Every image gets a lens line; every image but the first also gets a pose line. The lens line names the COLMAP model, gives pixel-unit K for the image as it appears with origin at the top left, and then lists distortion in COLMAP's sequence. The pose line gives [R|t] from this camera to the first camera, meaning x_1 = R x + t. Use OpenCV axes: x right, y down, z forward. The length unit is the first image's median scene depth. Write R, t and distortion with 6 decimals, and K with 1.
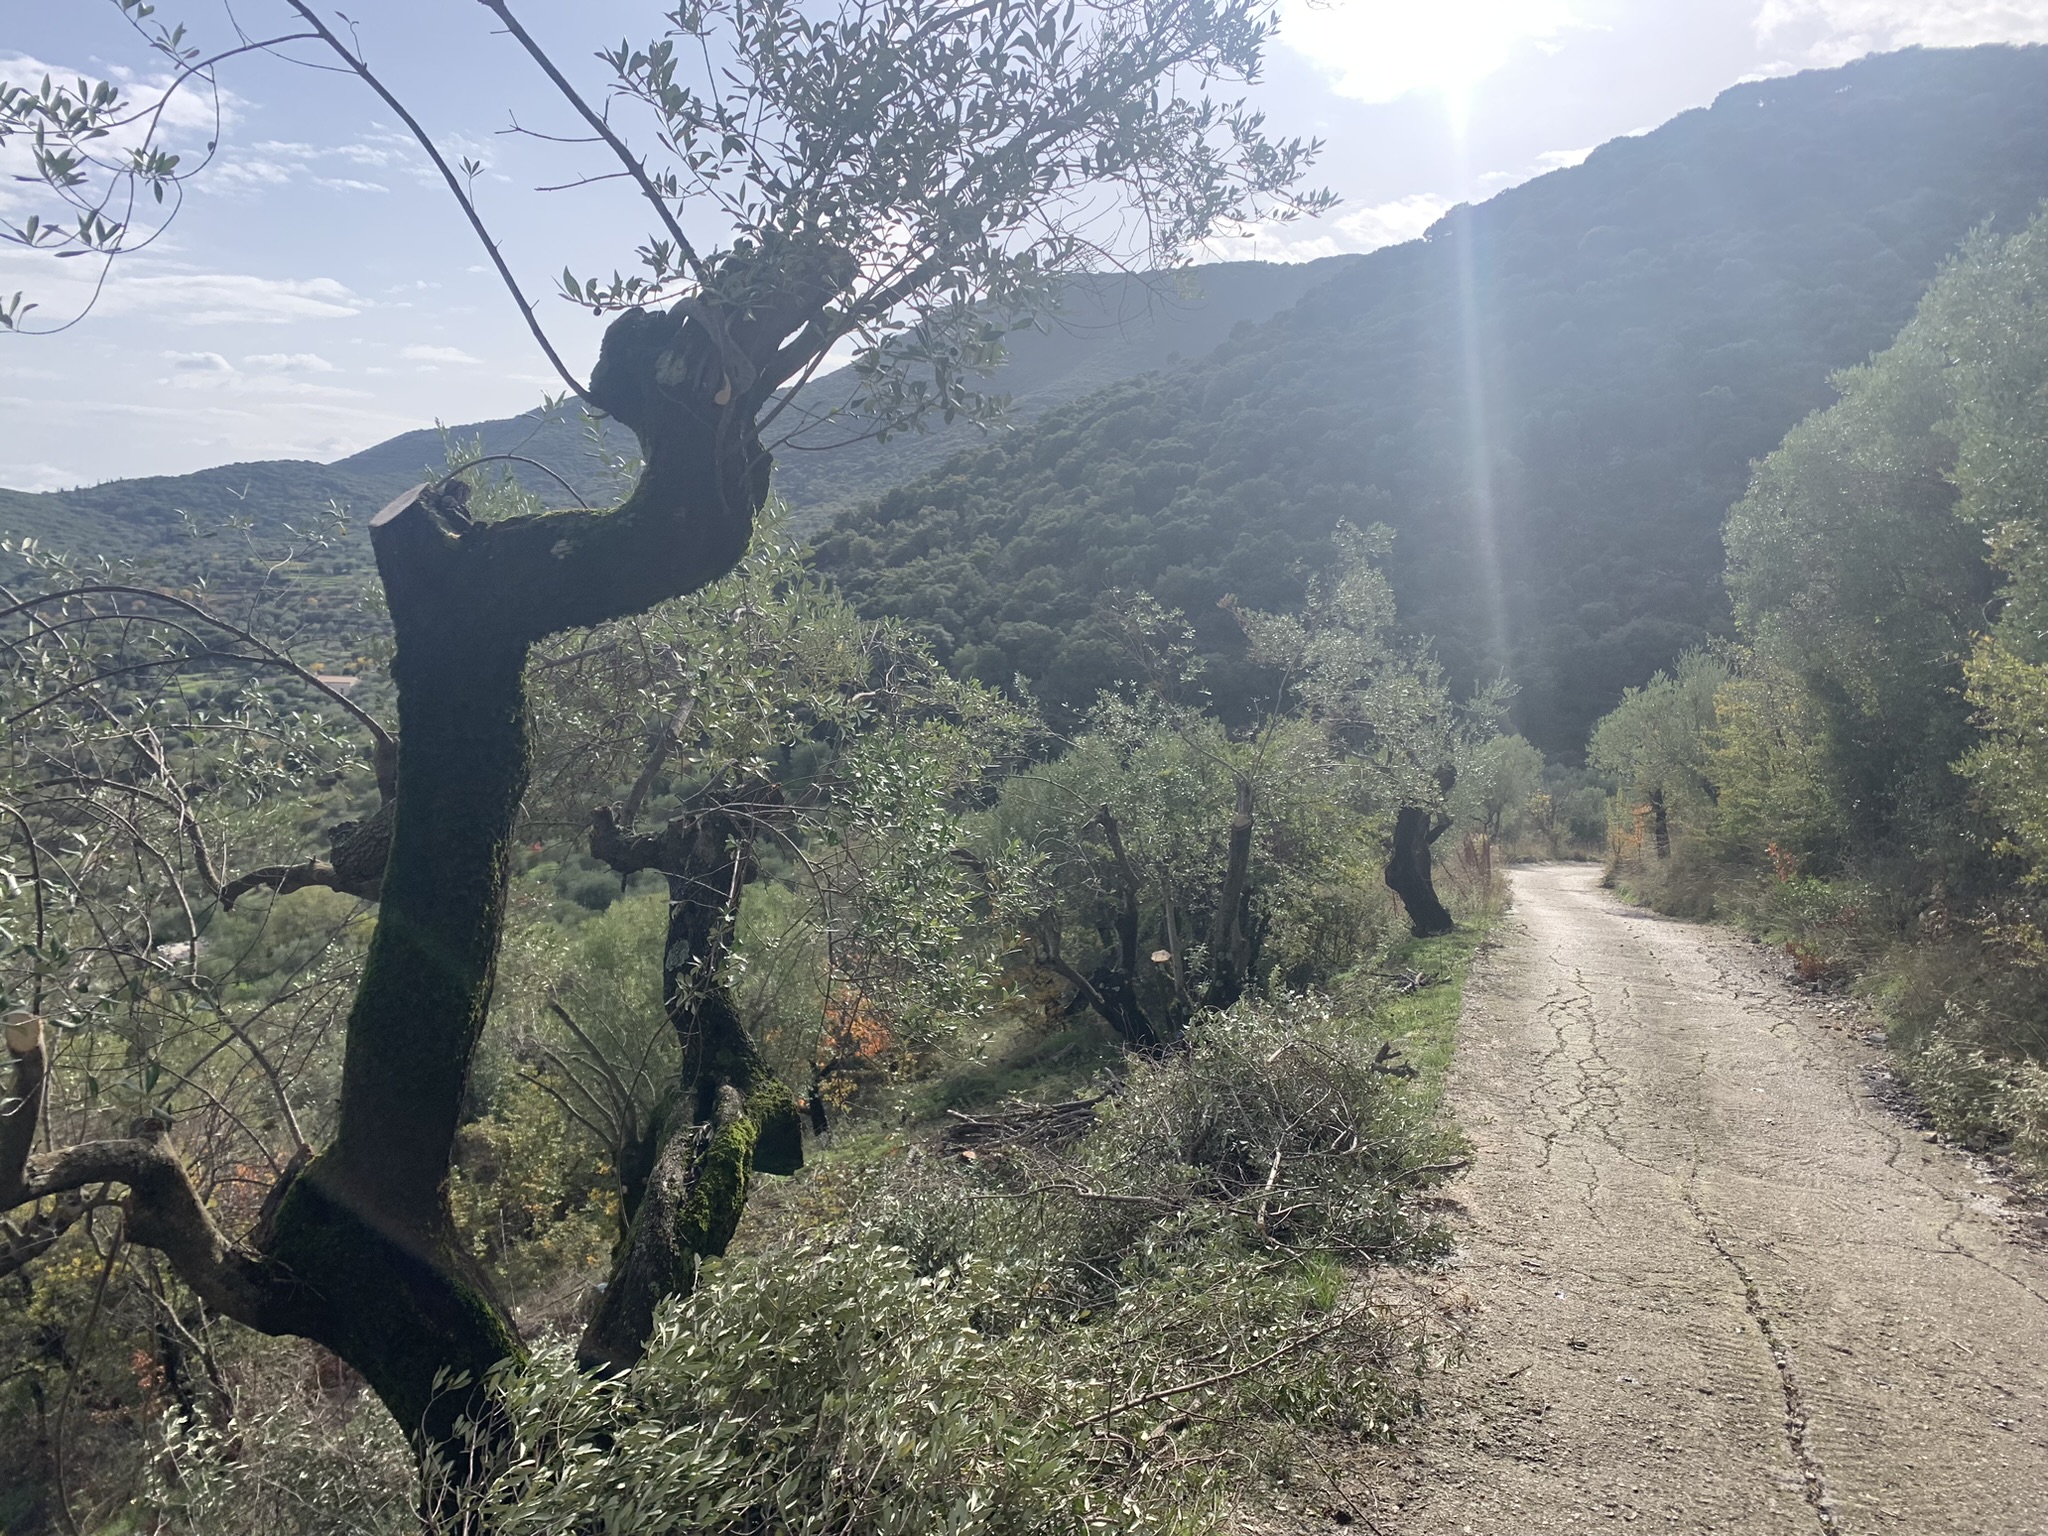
lens RADIAL K [[1562.8, 0, 1006.0], [0, 1562.8, 757.3], [0, 0, 1]] dist [0.047046, -0.058431]
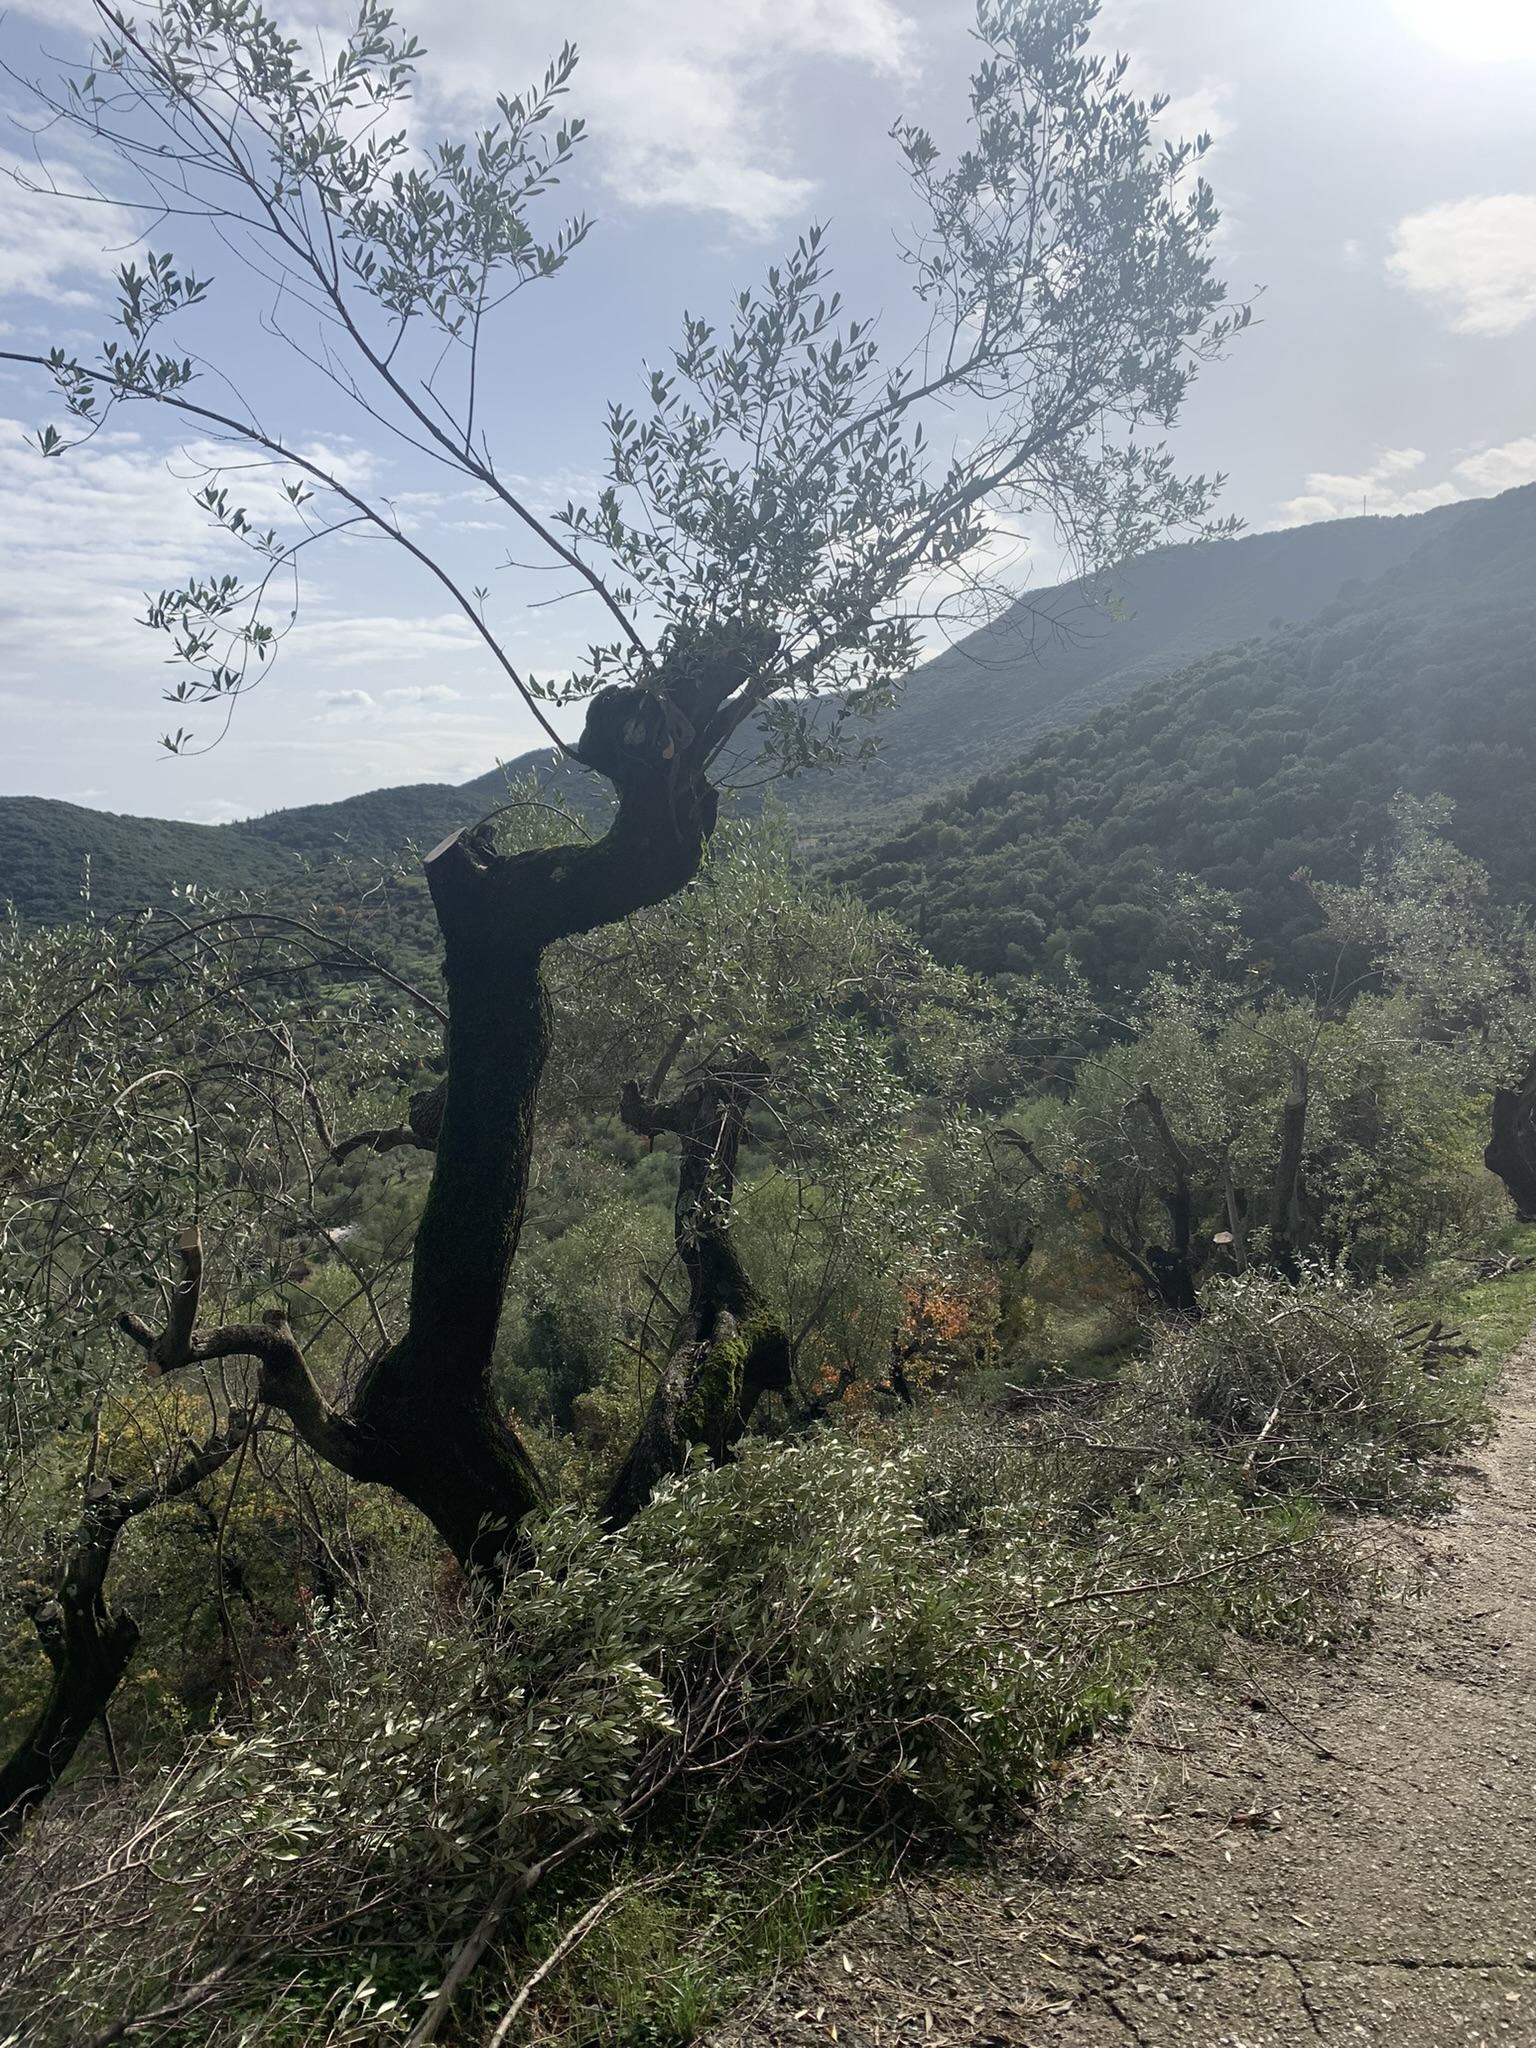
lens RADIAL K [[1562.8, 0, 751.3], [0, 1562.8, 1017.4], [0, 0, 1]] dist [0.047046, -0.058431]
pose [[0.974820, -0.022719, -0.221834, 0.070767], [0.018521, 0.999608, -0.020987, 0.006973], [0.222224, 0.016350, 0.974858, -0.101290]]
